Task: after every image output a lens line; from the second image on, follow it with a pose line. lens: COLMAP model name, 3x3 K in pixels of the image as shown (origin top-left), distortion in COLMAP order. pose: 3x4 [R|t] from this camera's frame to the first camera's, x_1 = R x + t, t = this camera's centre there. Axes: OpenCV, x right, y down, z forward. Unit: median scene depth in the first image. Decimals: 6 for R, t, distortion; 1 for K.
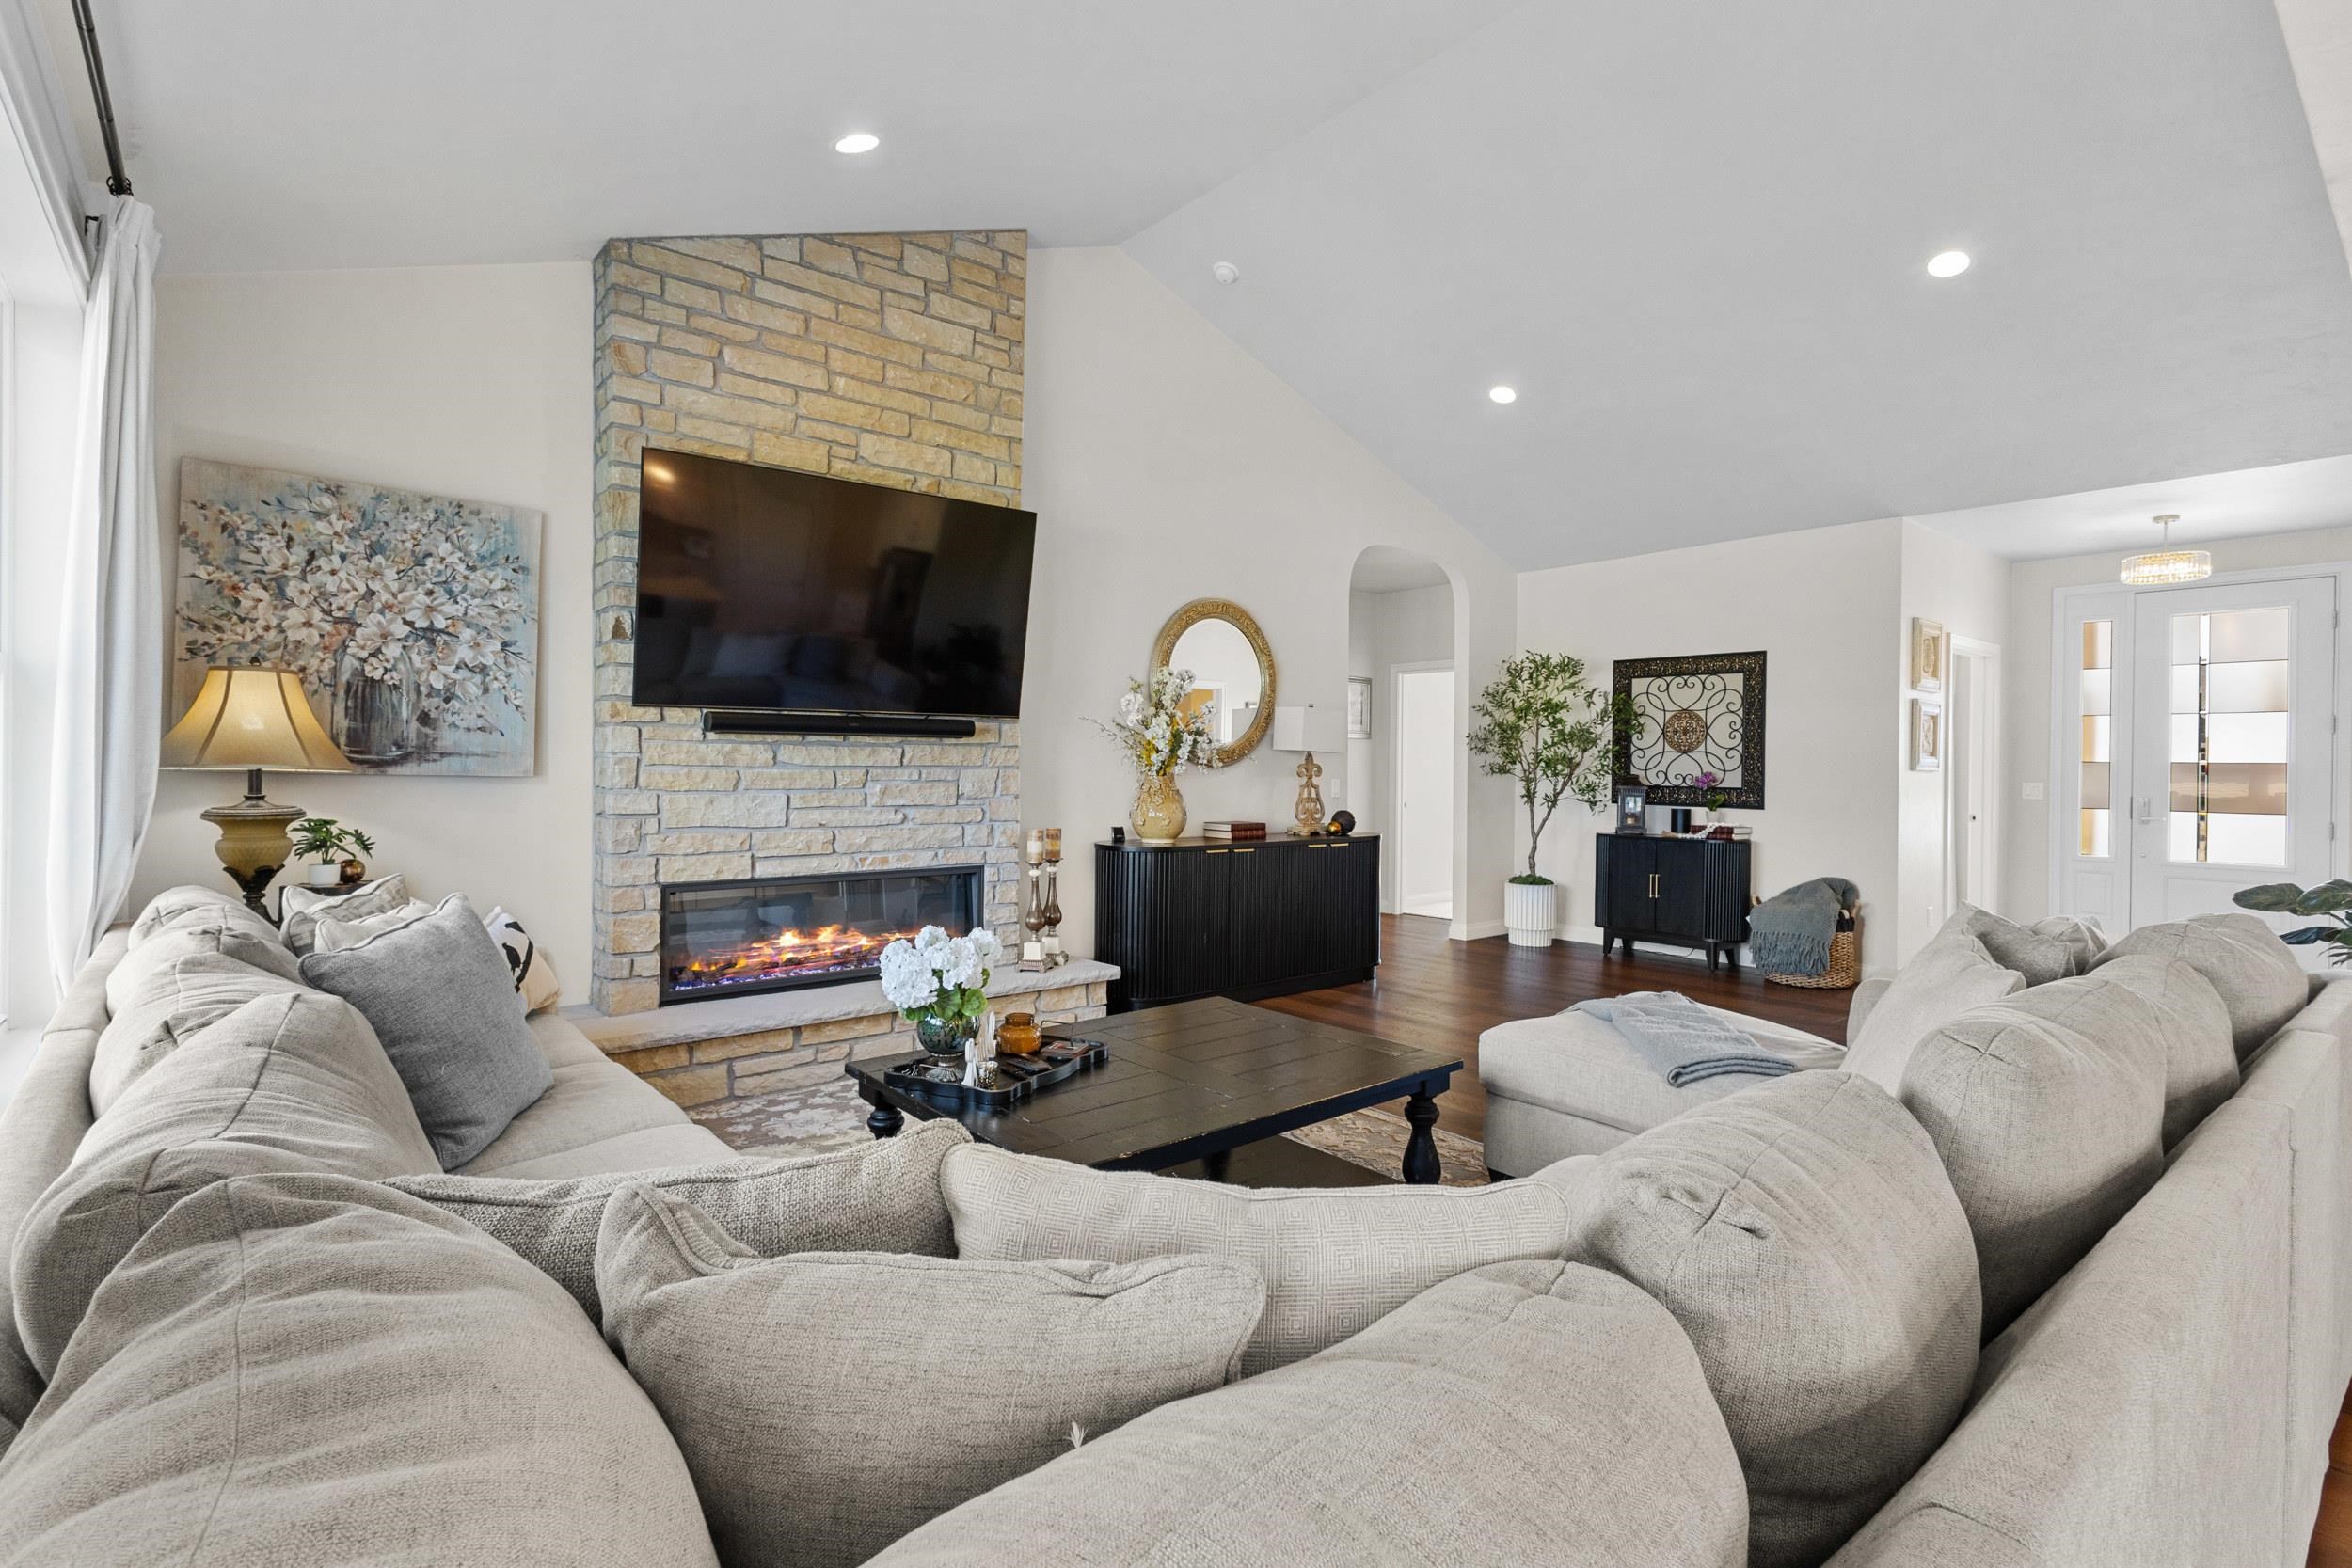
lens RADIAL K [[1102.8, 0, 1177.8], [0, 1102.8, 833.3], [0, 0, 1]] dist [0.001547, 0.000018]
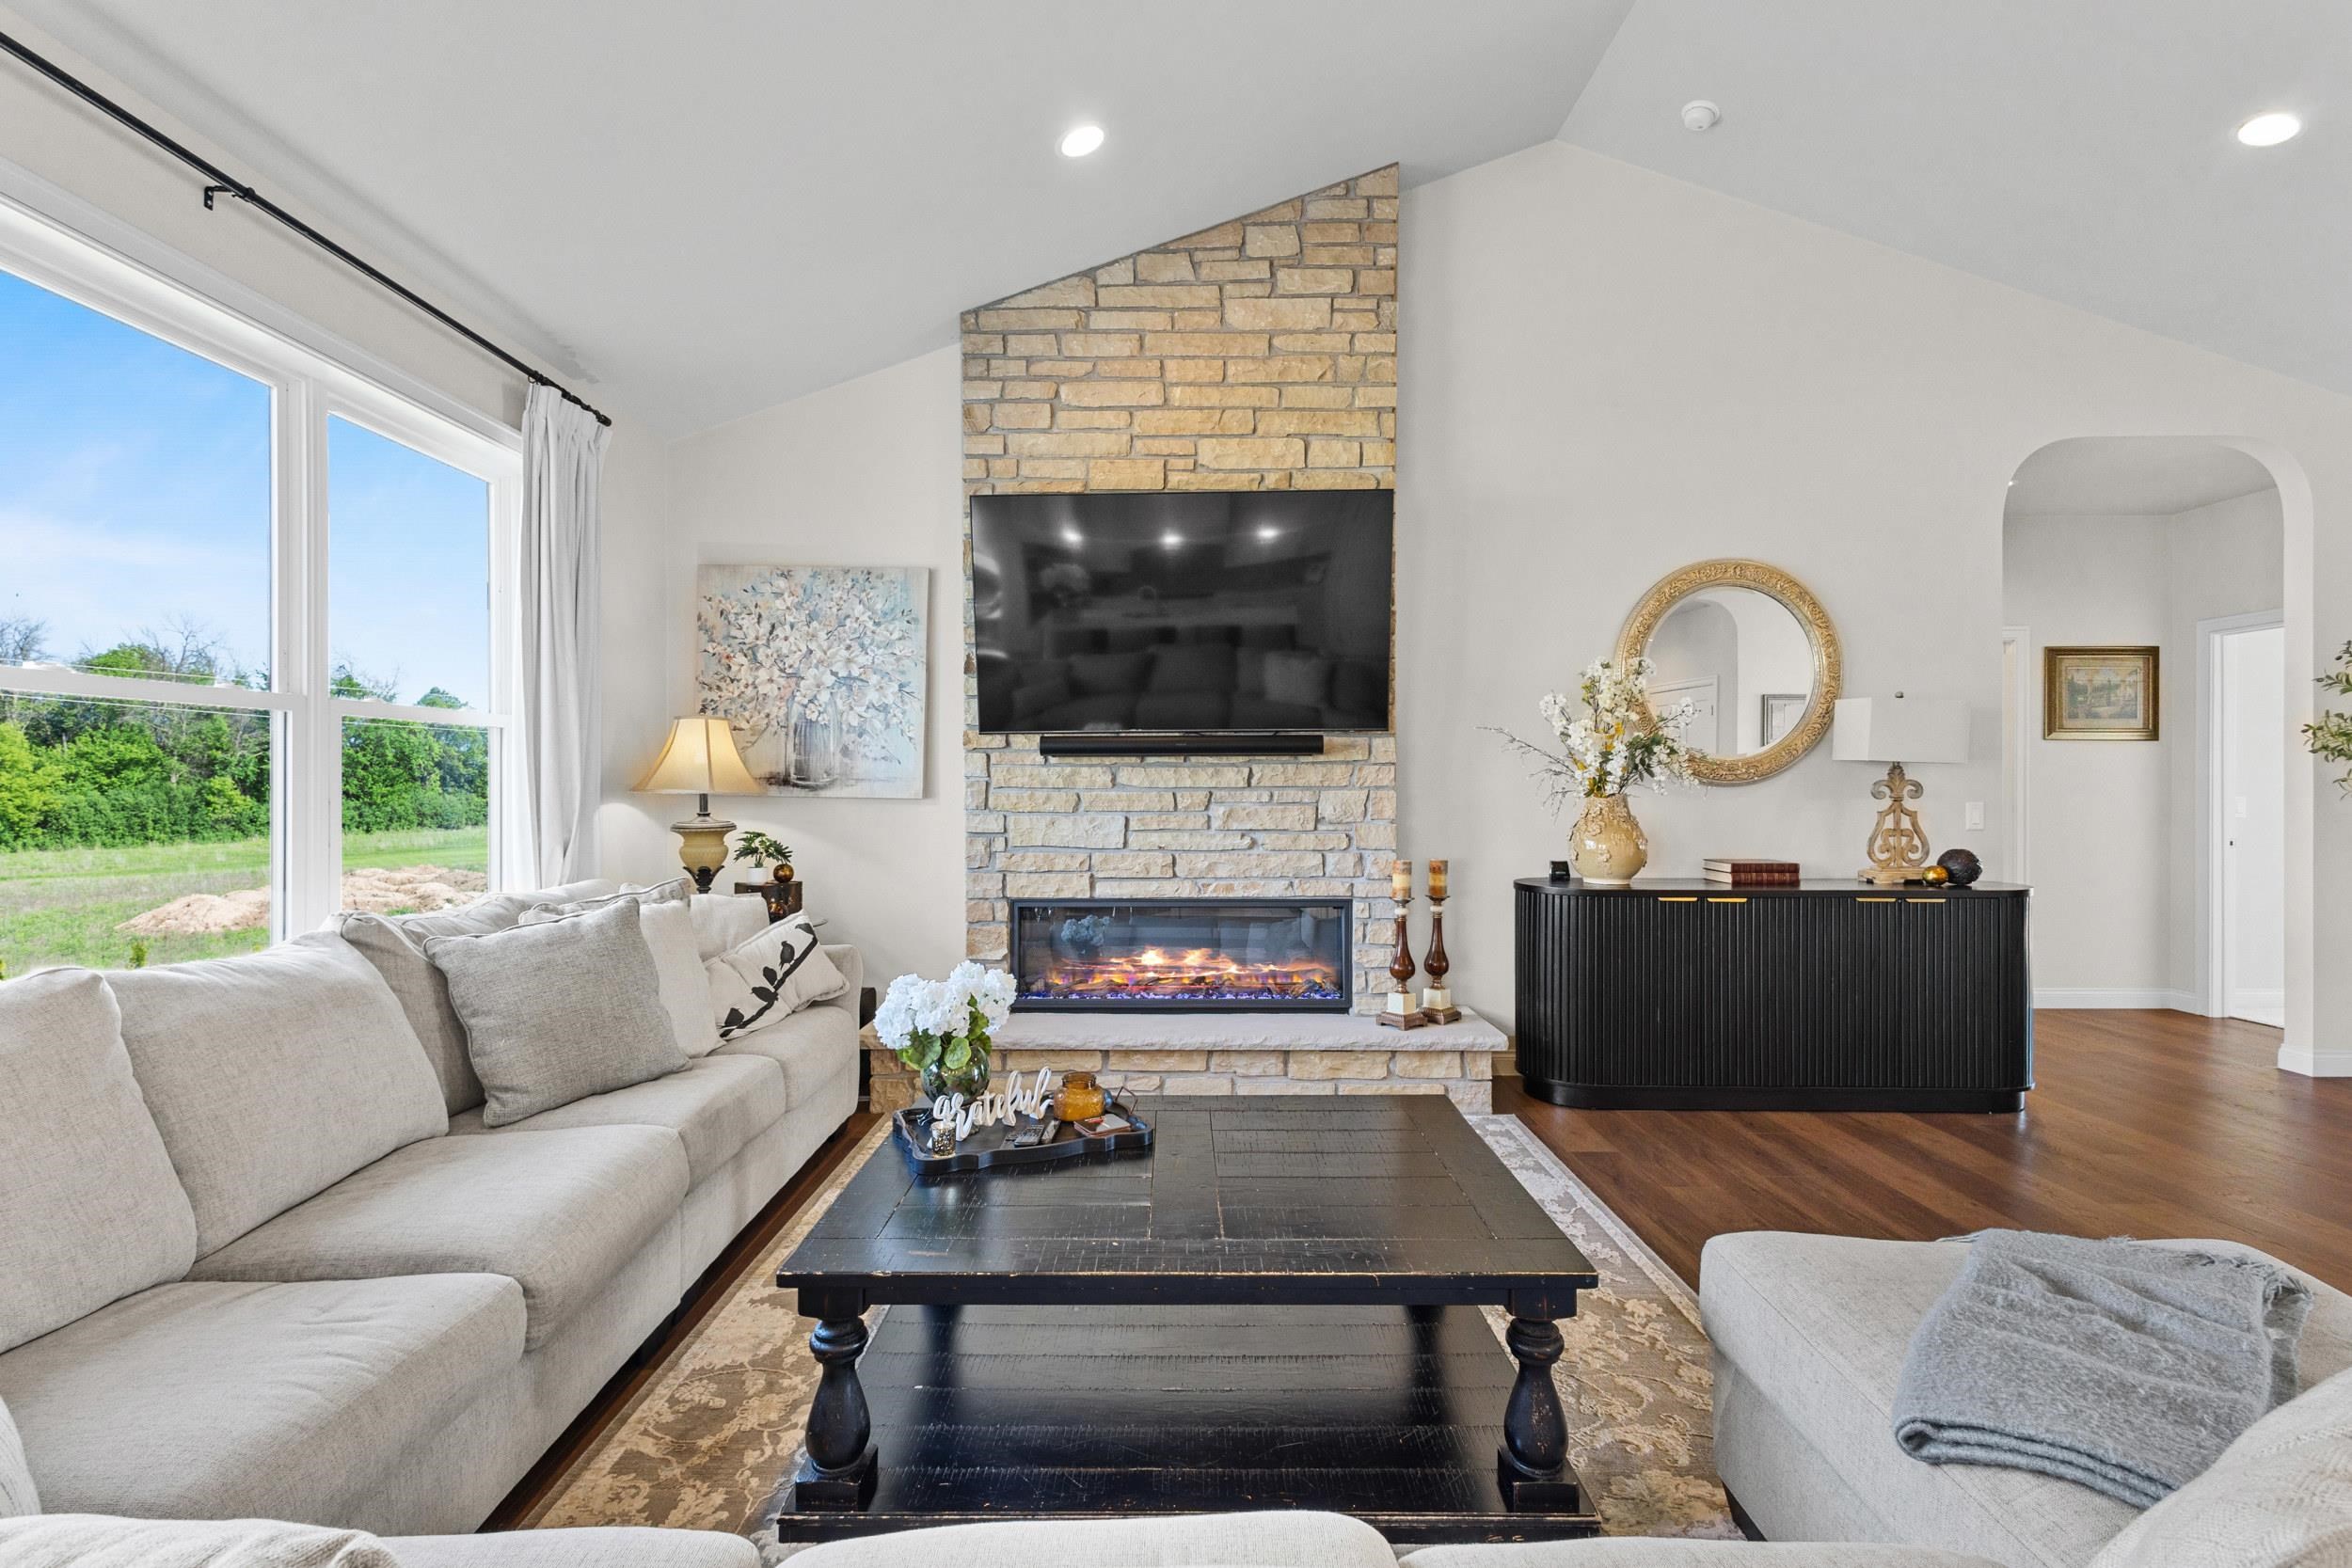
lens RADIAL K [[1102.8, 0, 1177.8], [0, 1102.8, 833.3], [0, 0, 1]] dist [0.001547, 0.000018]
pose [[0.754880, 0.022512, -0.655476, 0.341704], [-0.033340, 0.999436, -0.004071, -0.017691], [0.655015, 0.024927, 0.755205, 0.279972]]
